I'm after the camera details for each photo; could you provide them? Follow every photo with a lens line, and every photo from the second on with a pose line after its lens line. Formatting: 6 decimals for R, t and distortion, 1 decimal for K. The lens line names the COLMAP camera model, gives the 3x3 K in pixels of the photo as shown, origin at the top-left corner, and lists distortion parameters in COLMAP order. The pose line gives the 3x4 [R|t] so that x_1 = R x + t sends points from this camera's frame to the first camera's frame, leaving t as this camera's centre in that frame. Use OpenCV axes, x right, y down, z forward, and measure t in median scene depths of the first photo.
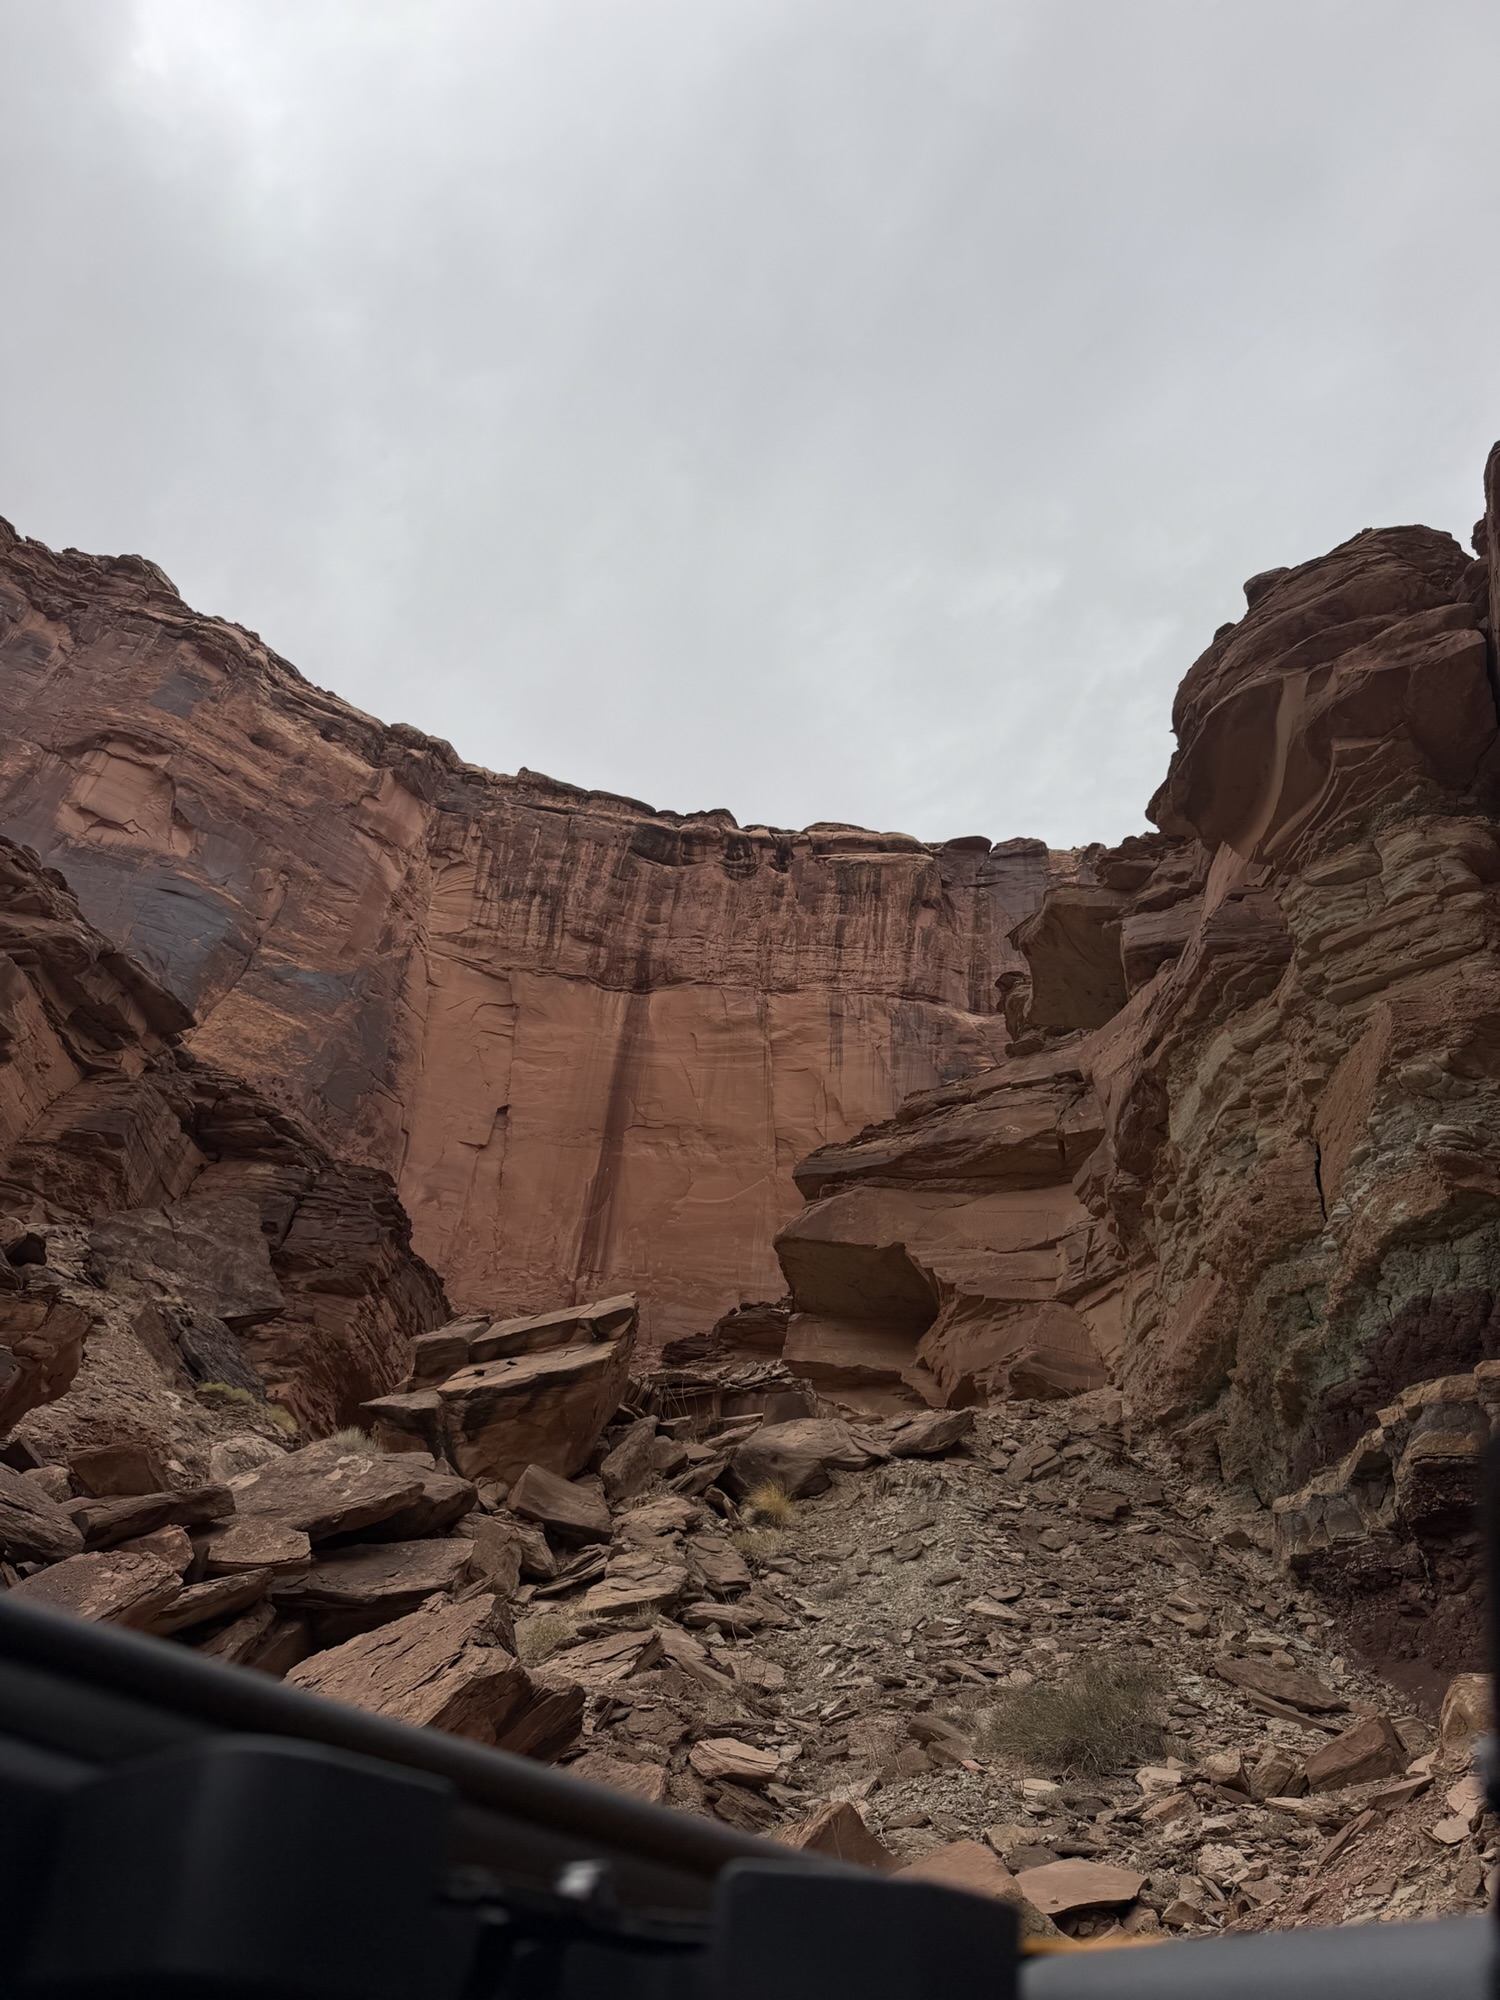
lens RADIAL K [[1399.5, 0, 750.3], [0, 1399.5, 1003.1], [0, 0, 1]] dist [0.007281, 0.000325]
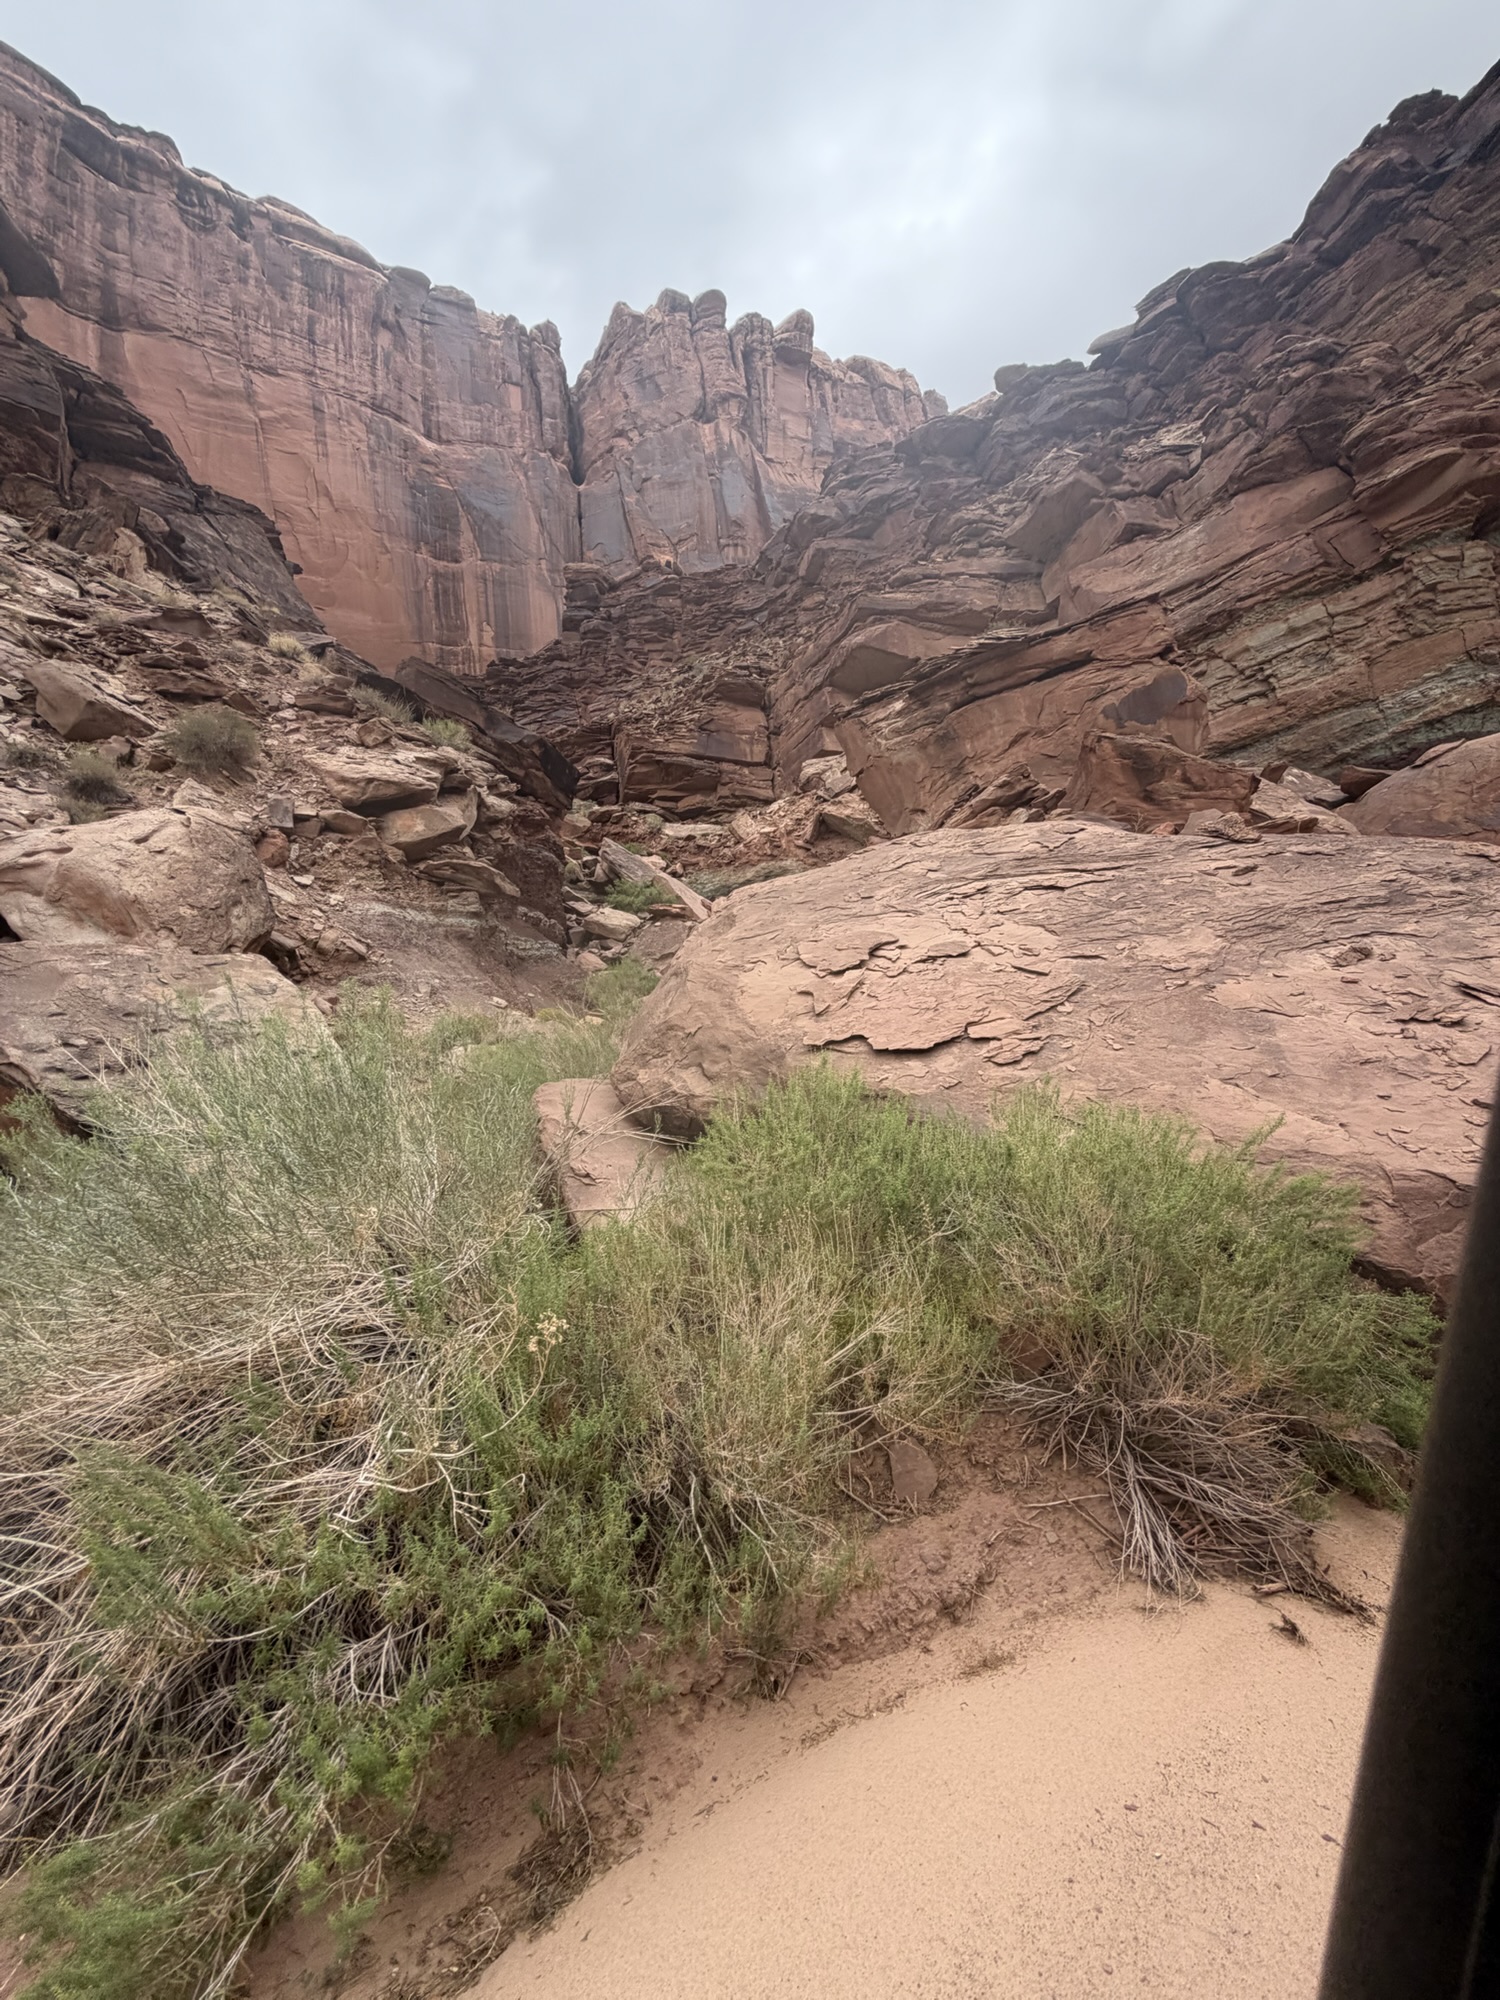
lens RADIAL K [[808.3, 0, 751.6], [0, 808.3, 998.1], [0, 0, 1]] dist [-0.002961, -0.000198]
pose [[0.767319, -0.142535, 0.625224, -0.161566], [-0.232545, 0.846770, 0.478438, 0.018351], [-0.597615, -0.512508, 0.616597, 0.046396]]
